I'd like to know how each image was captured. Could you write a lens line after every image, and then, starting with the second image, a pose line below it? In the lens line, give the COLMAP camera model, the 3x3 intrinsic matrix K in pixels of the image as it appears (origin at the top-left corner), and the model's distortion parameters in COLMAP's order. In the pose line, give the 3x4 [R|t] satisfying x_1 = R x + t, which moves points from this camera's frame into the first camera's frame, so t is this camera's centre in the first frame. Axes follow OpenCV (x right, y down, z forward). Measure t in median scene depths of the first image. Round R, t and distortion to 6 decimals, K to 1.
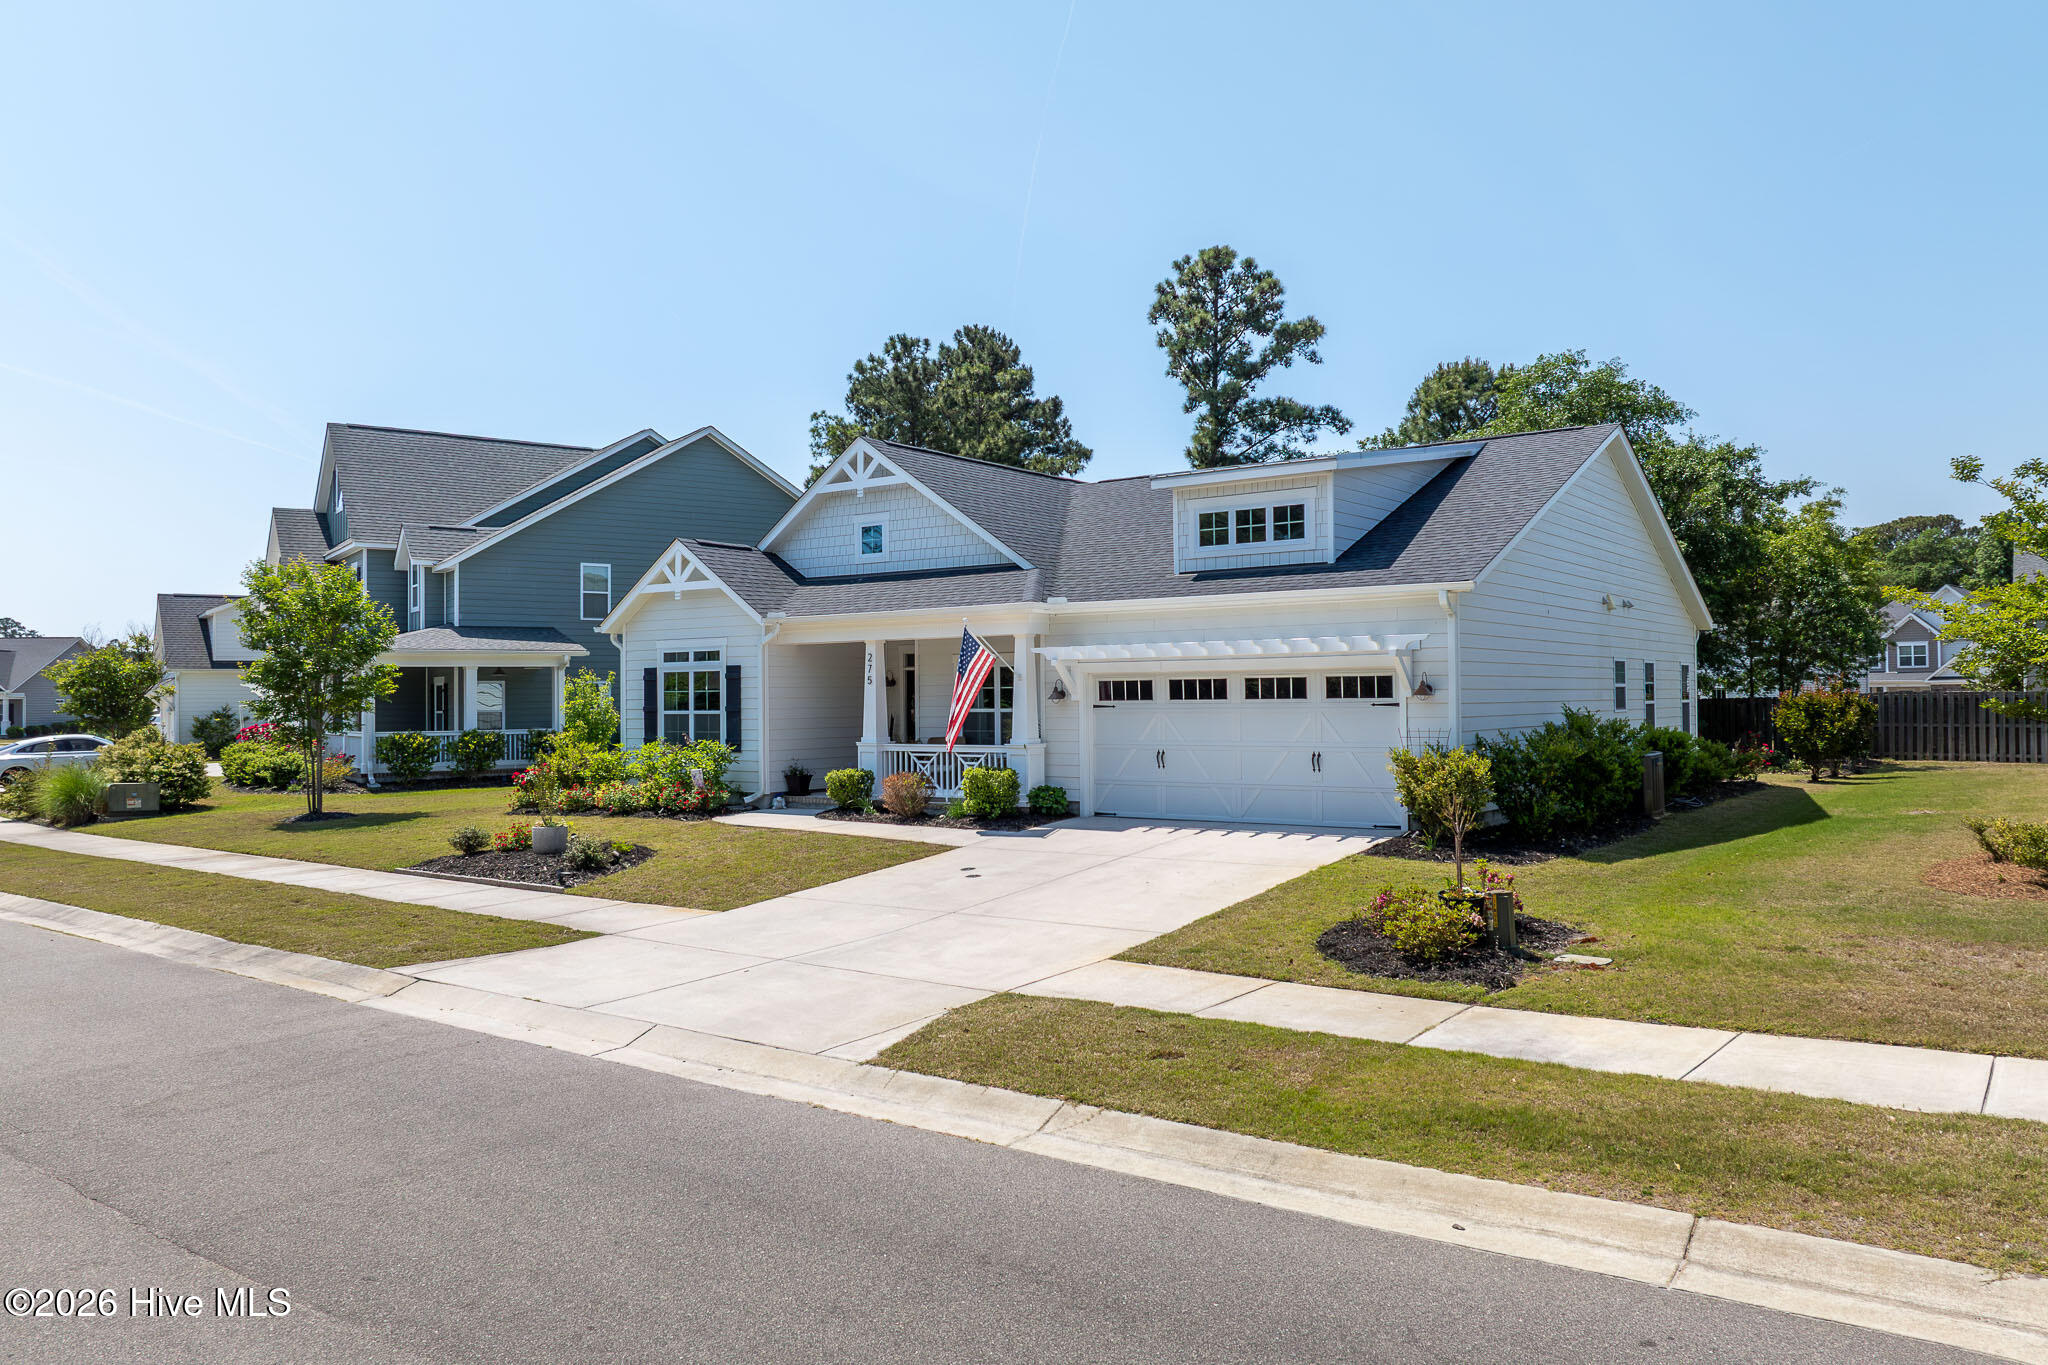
lens RADIAL K [[1445.1, 0, 1024.0], [0, 1445.1, 682.5], [0, 0, 1]] dist [-0.030518, -0.007362]
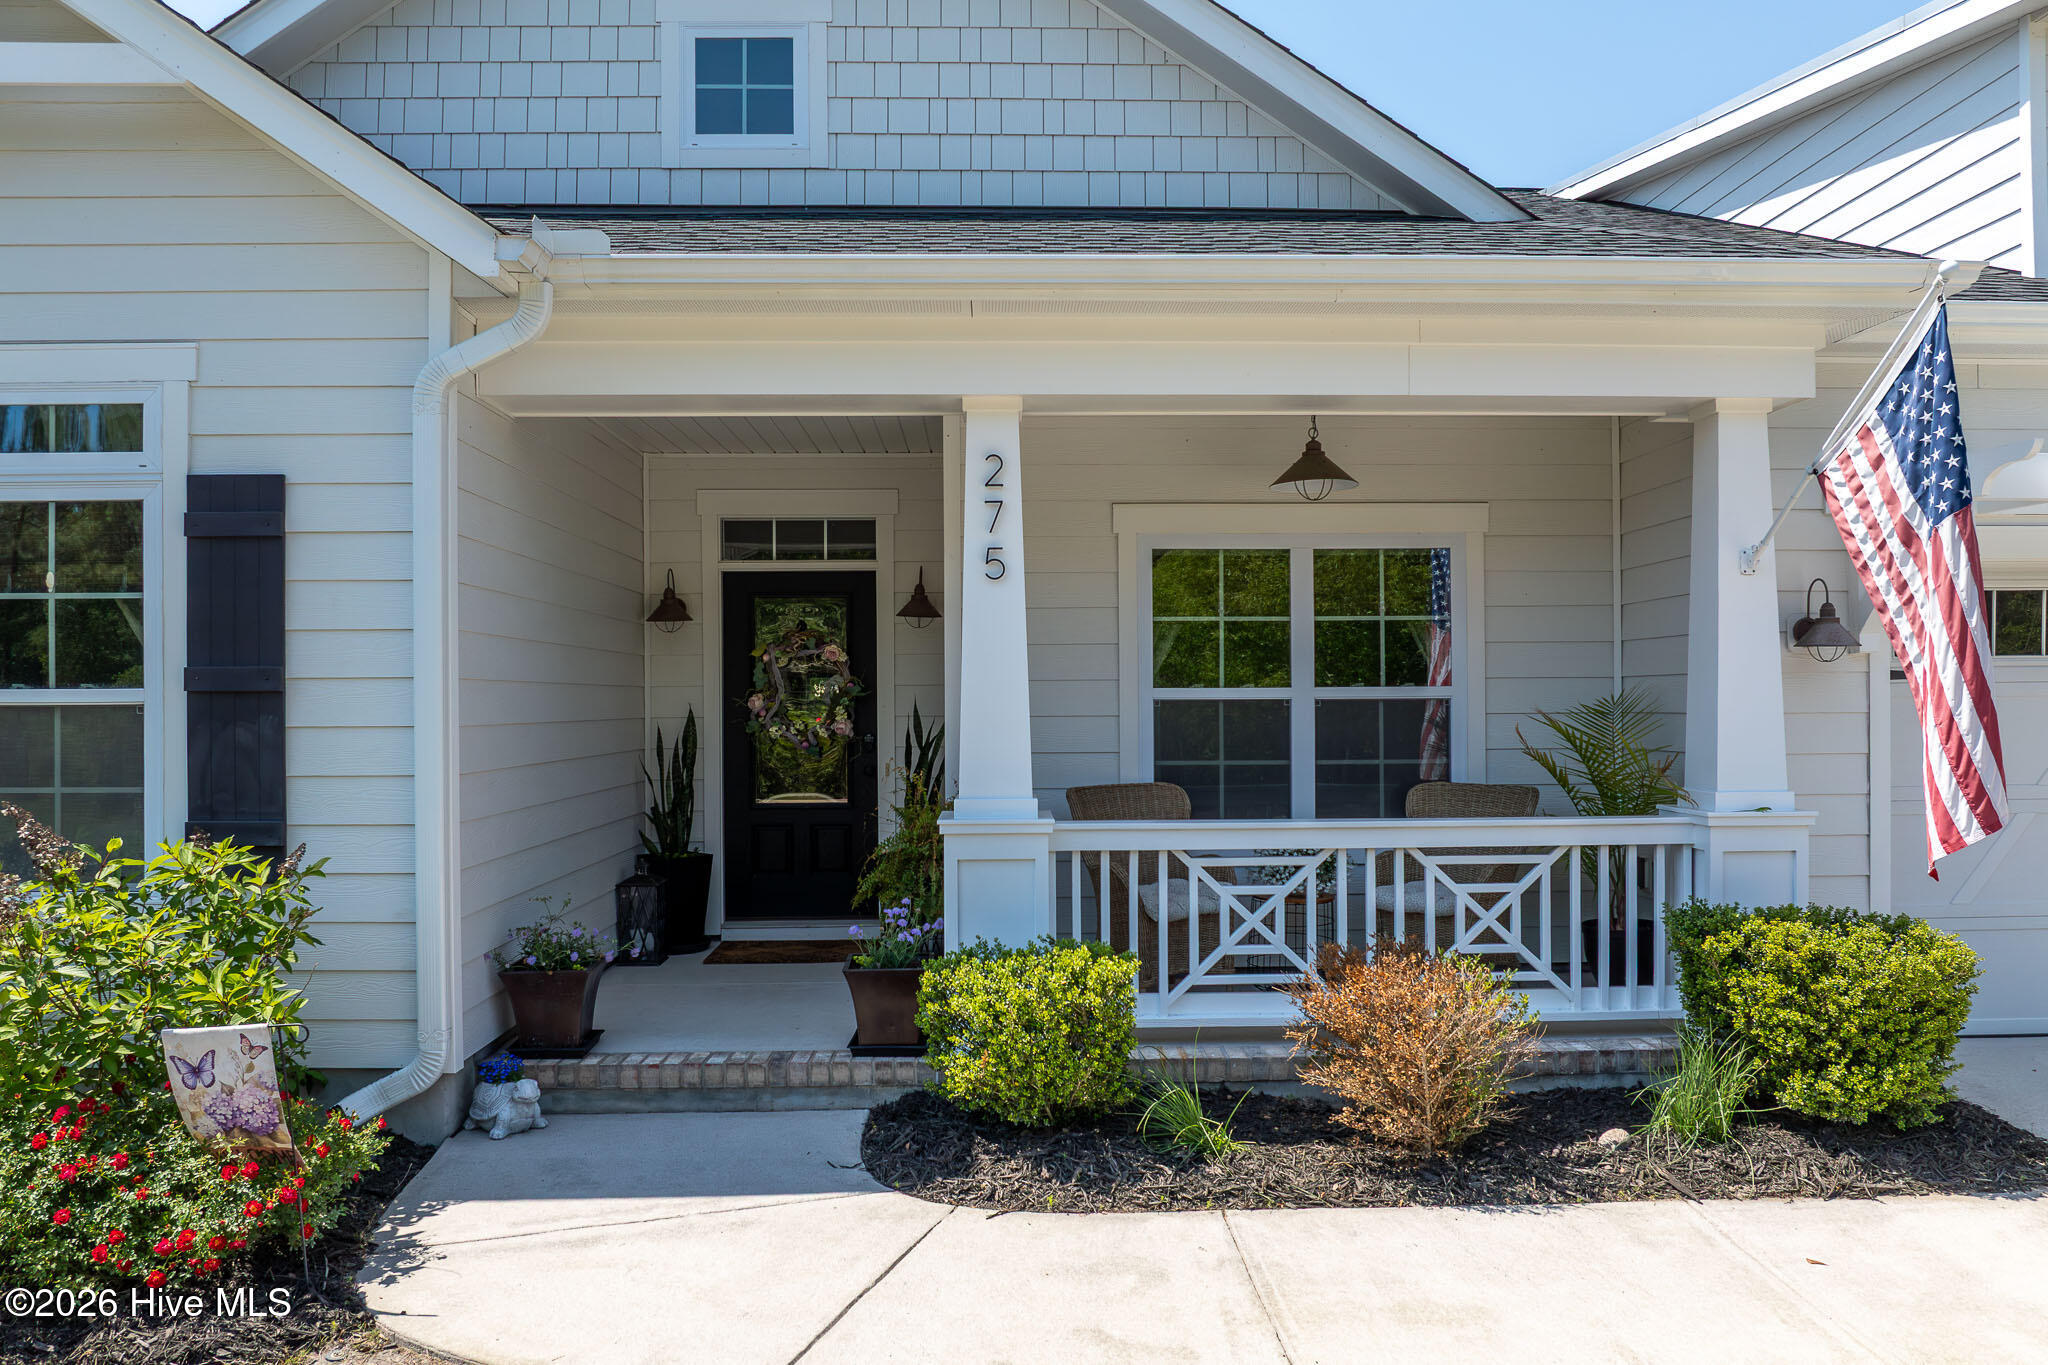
lens RADIAL K [[1452.6, 0, 1022.3], [0, 1452.6, 709.5], [0, 0, 1]] dist [-0.038623, -0.004043]
pose [[0.789654, 0.002192, 0.613549, -0.251279], [-0.008626, 0.999934, 0.007529, 0.021088], [-0.613492, -0.011238, 0.789621, 0.799803]]
